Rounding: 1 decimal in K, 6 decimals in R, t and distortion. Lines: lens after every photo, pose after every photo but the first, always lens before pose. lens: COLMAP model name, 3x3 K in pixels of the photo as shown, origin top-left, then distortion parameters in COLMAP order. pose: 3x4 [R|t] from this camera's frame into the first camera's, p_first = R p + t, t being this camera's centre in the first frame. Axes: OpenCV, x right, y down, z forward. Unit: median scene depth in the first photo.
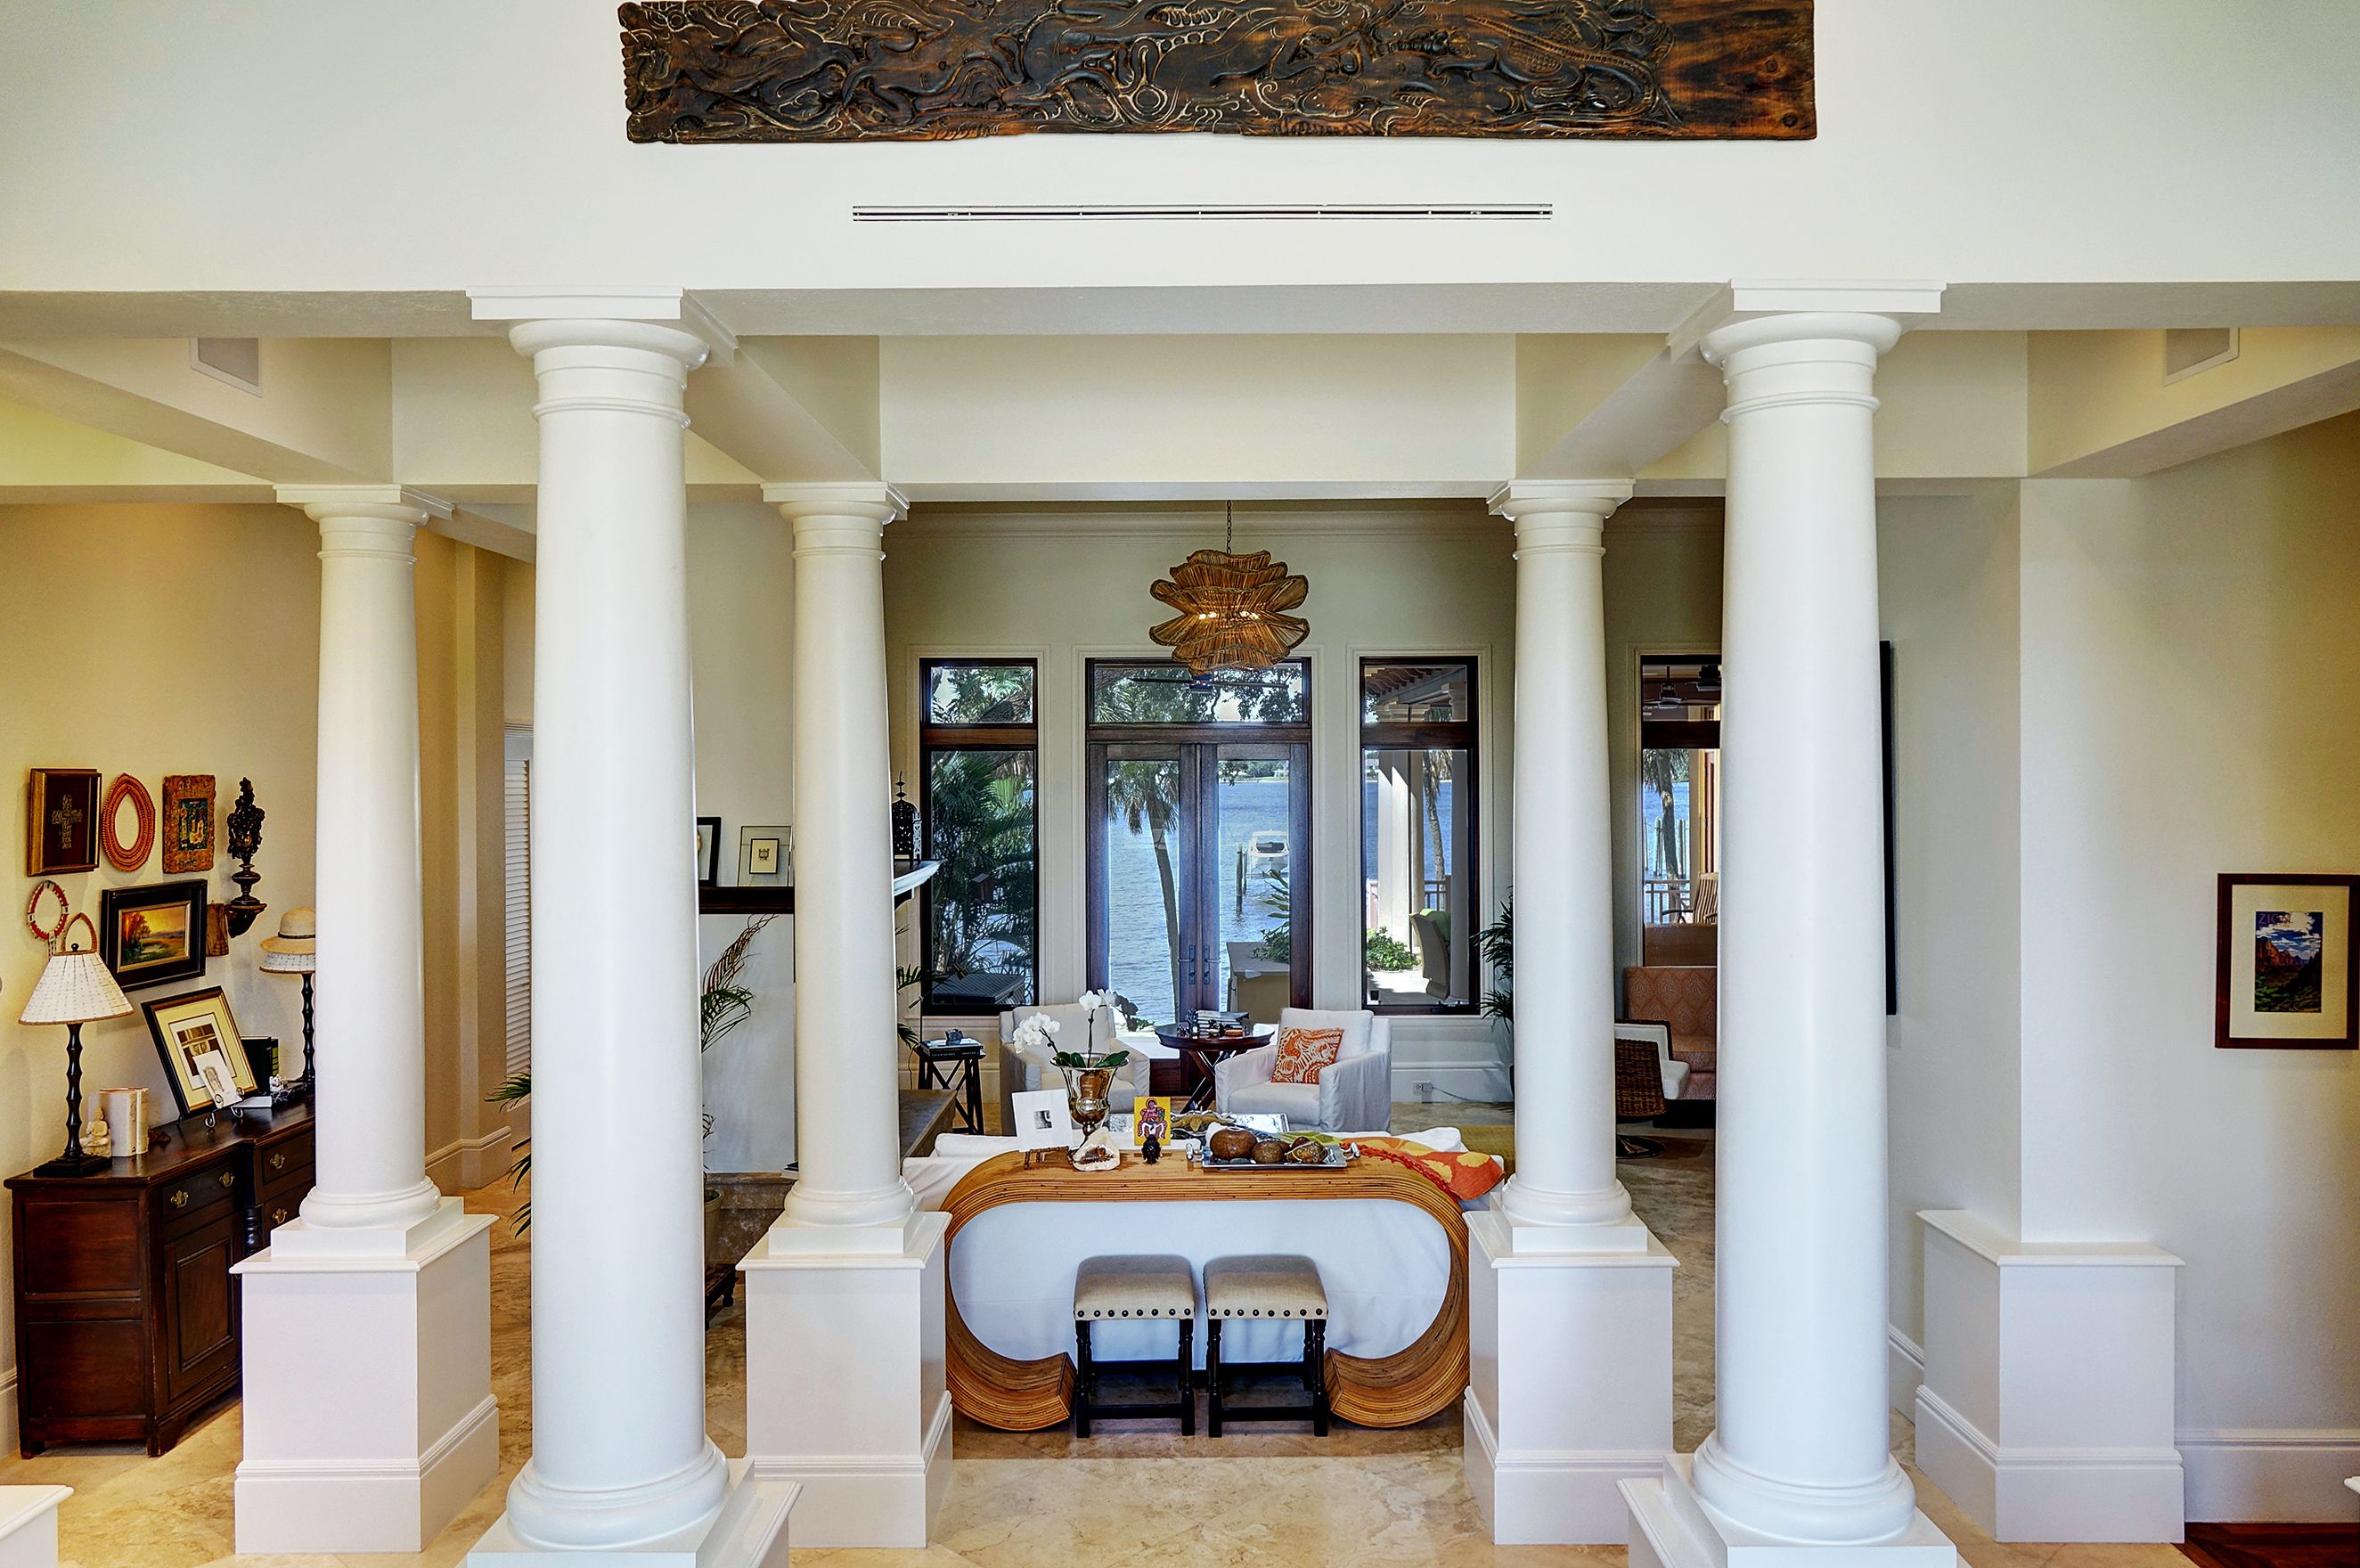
lens RADIAL K [[1639.0, 0, 1180.0], [0, 1639.0, 784.0], [0, 0, 1]] dist [0.000945, 0.002202]
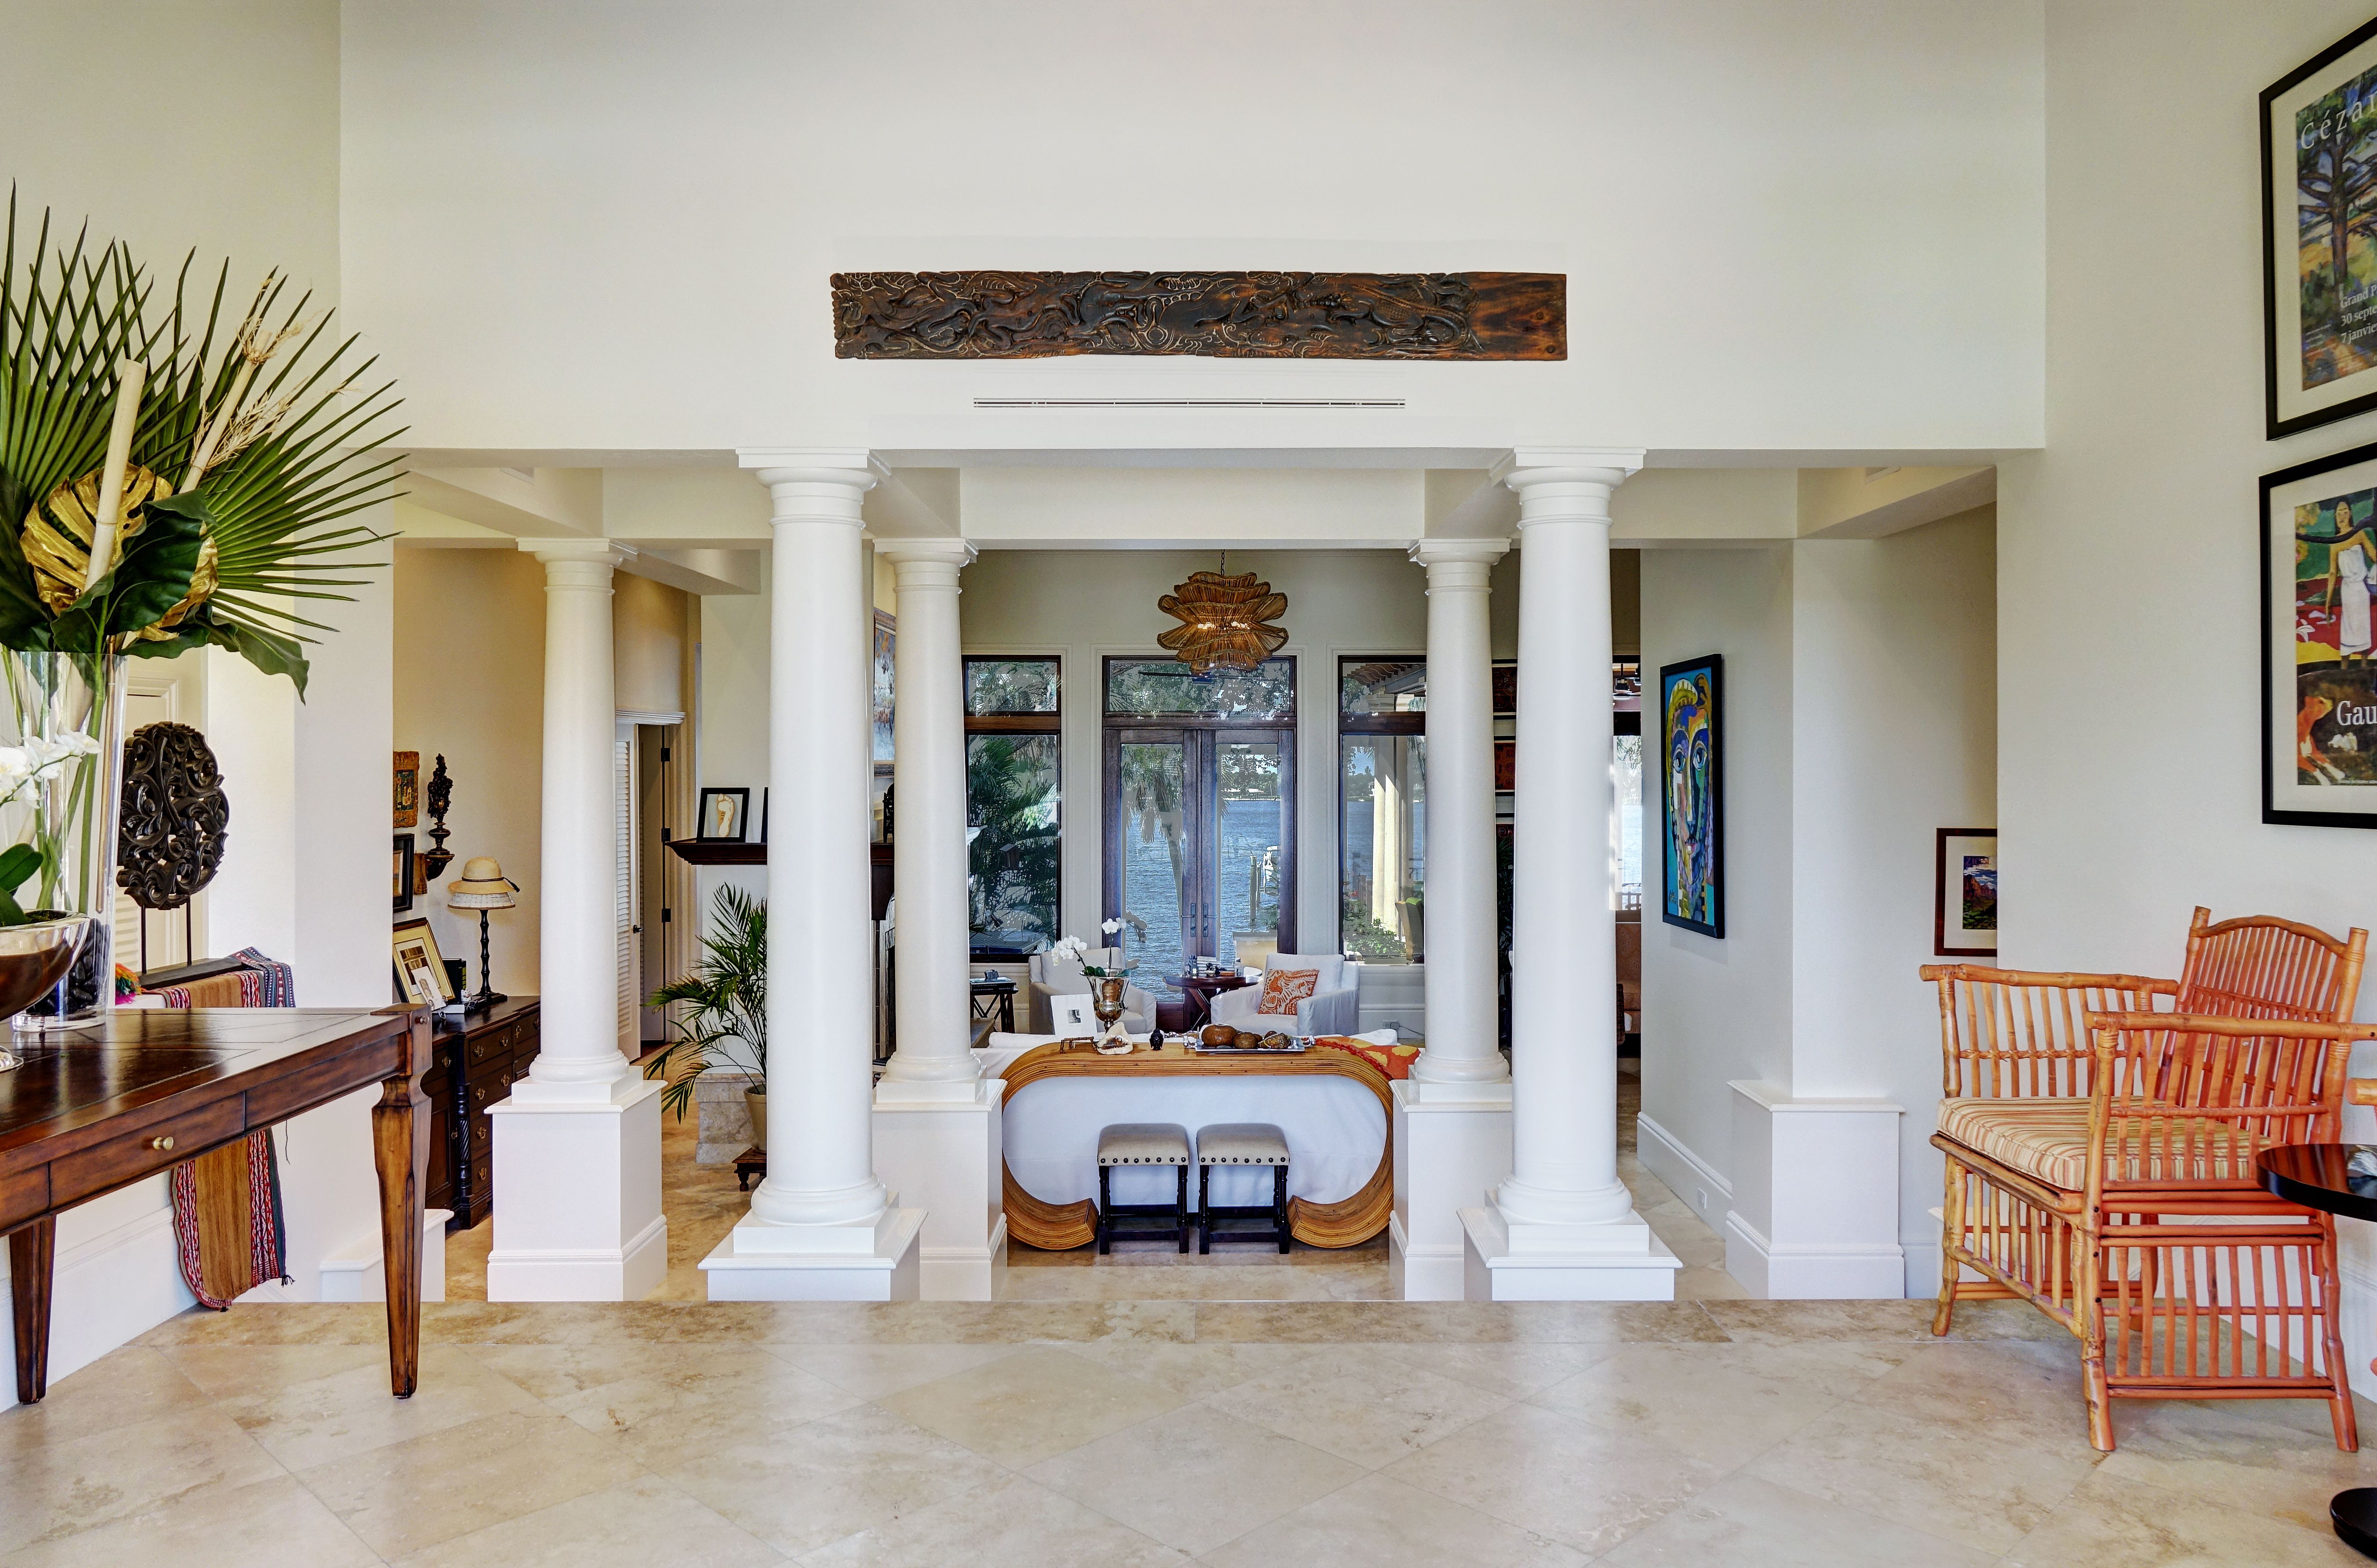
lens RADIAL K [[1618.8, 0, 1188.5], [0, 1618.8, 784.0], [0, 0, 1]] dist [0.003221, 0.000618]
pose [[0.999992, 0.004094, 0.000454, 0.006812], [-0.004099, 0.999945, 0.009685, 0.006112], [-0.000414, -0.009687, 0.999953, -0.300785]]
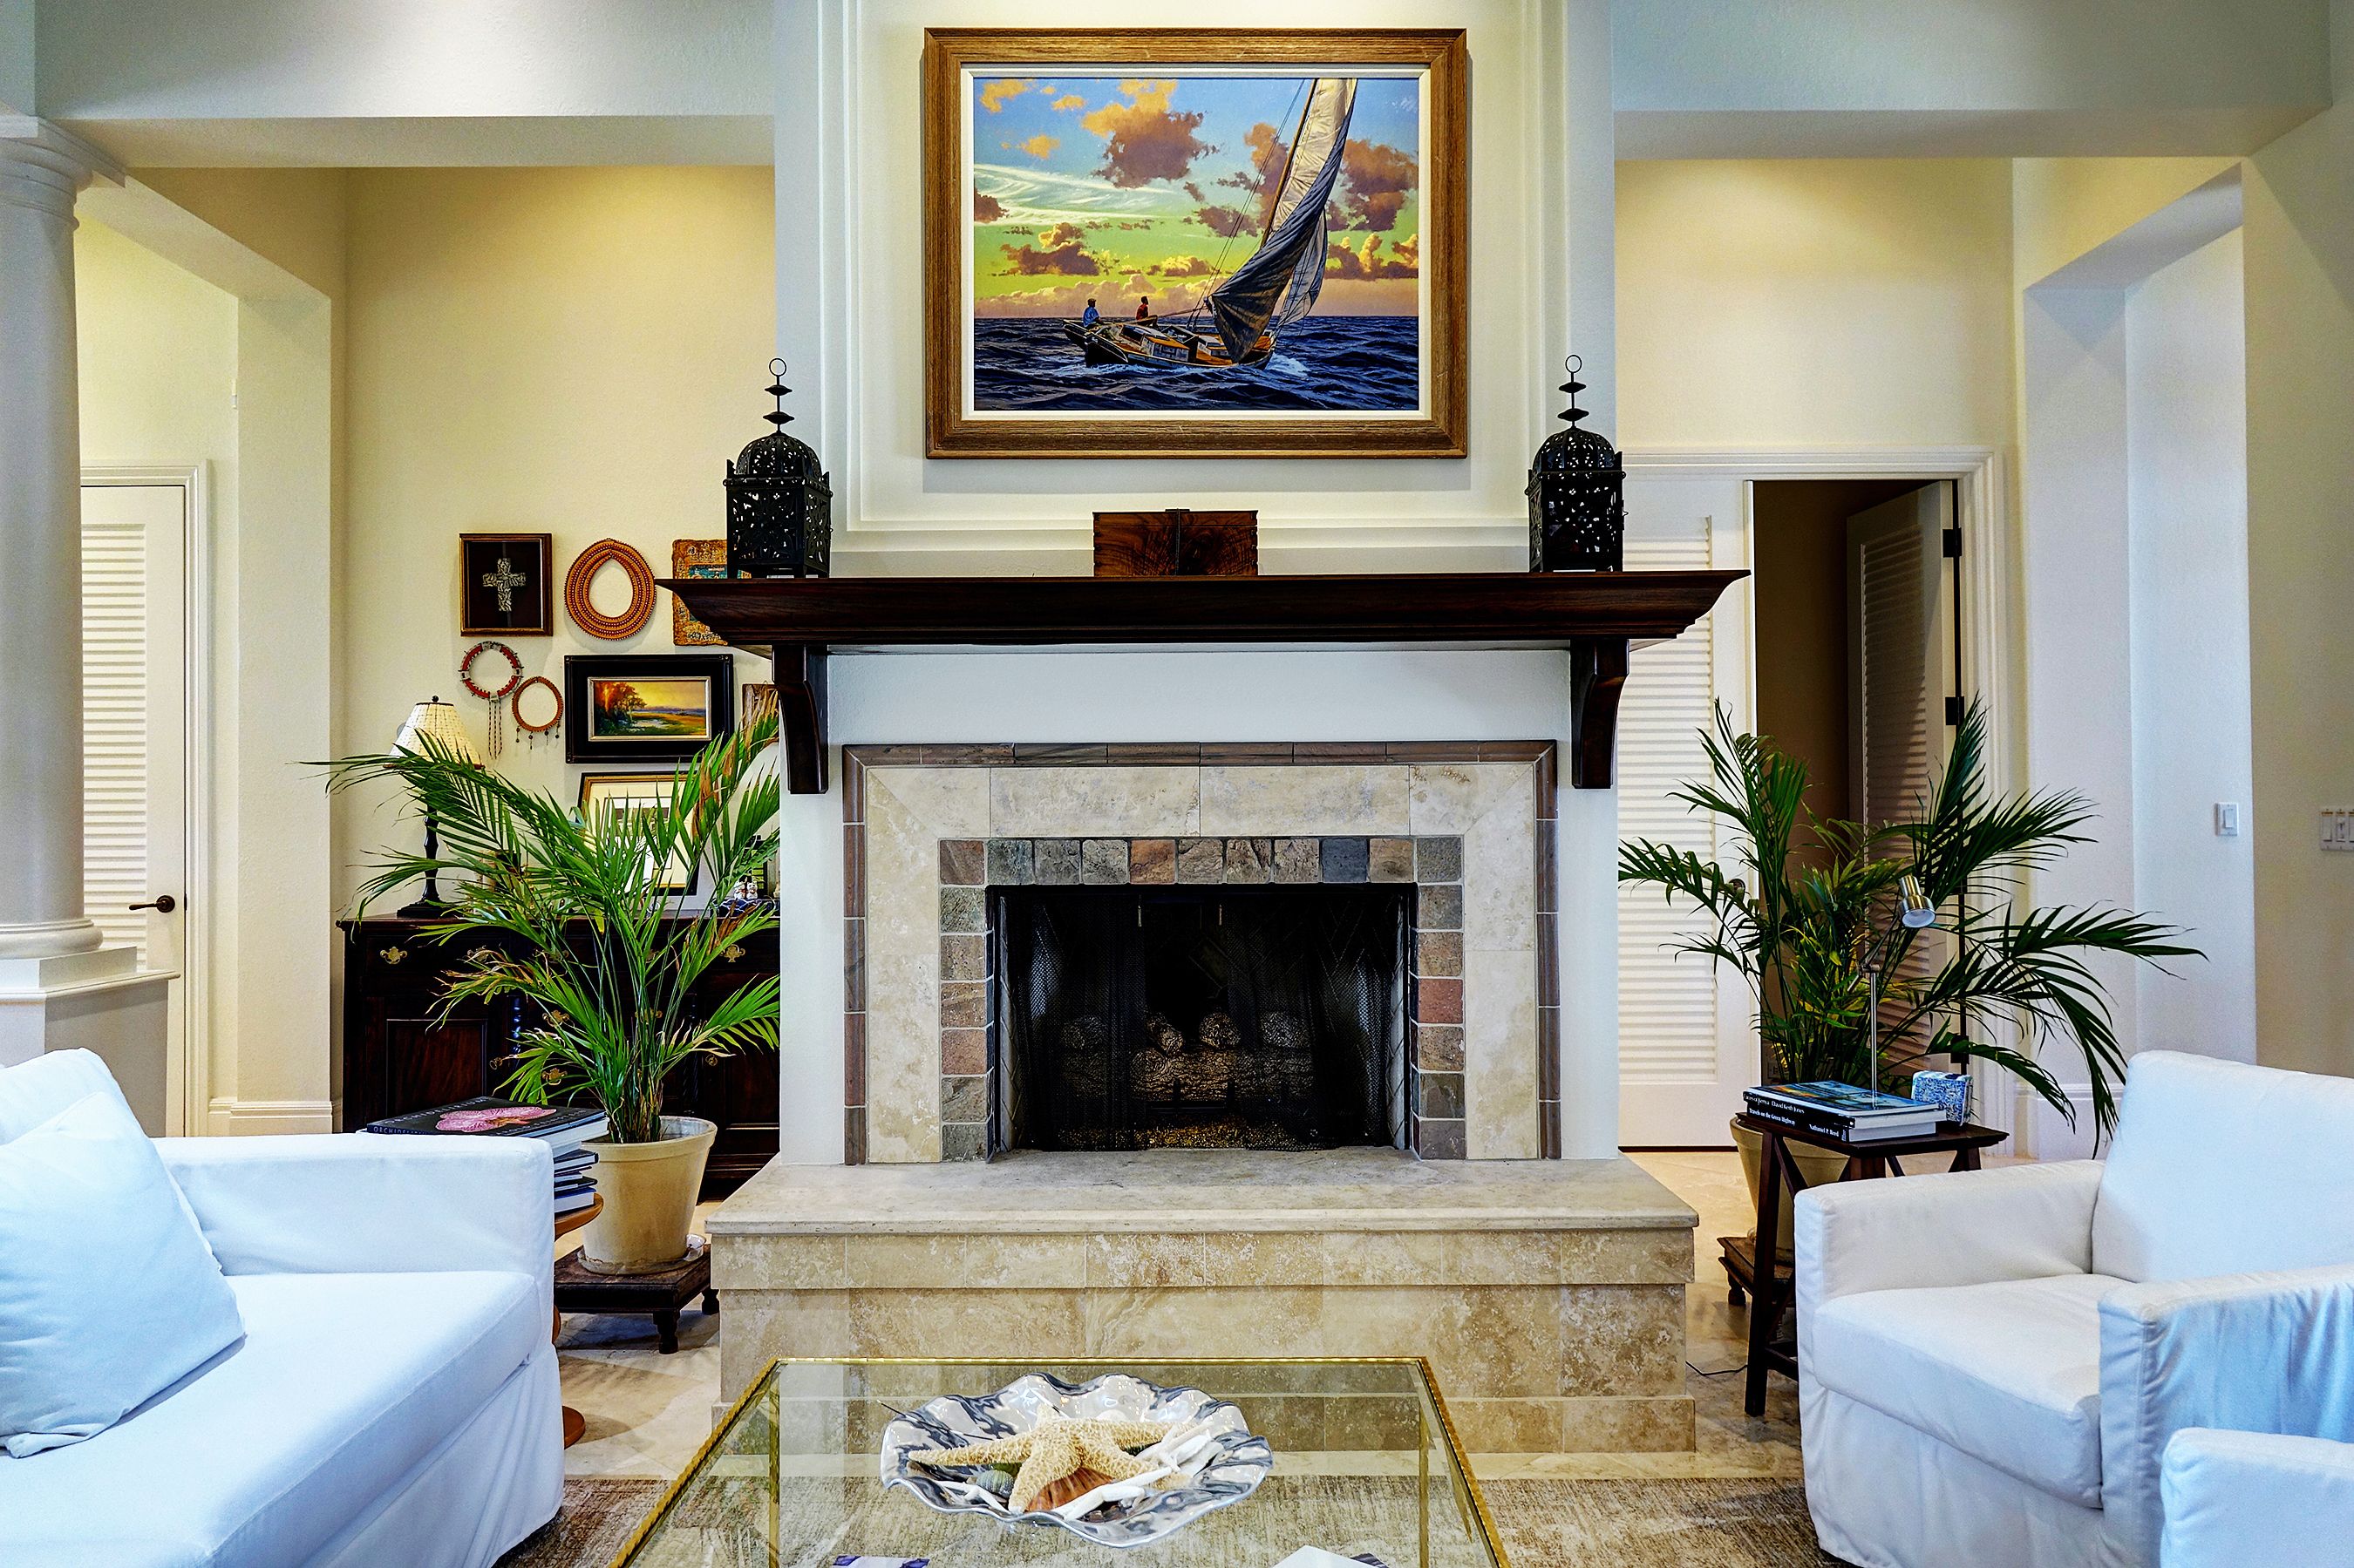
lens RADIAL K [[1634.6, 0, 1177.0], [0, 1634.6, 784.0], [0, 0, 1]] dist [0.000945, 0.002202]
pose [[0.009412, -0.004391, -0.999946, 0.368671], [0.000676, 0.999990, -0.004385, 0.160837], [0.999955, -0.000634, 0.009415, 1.487138]]
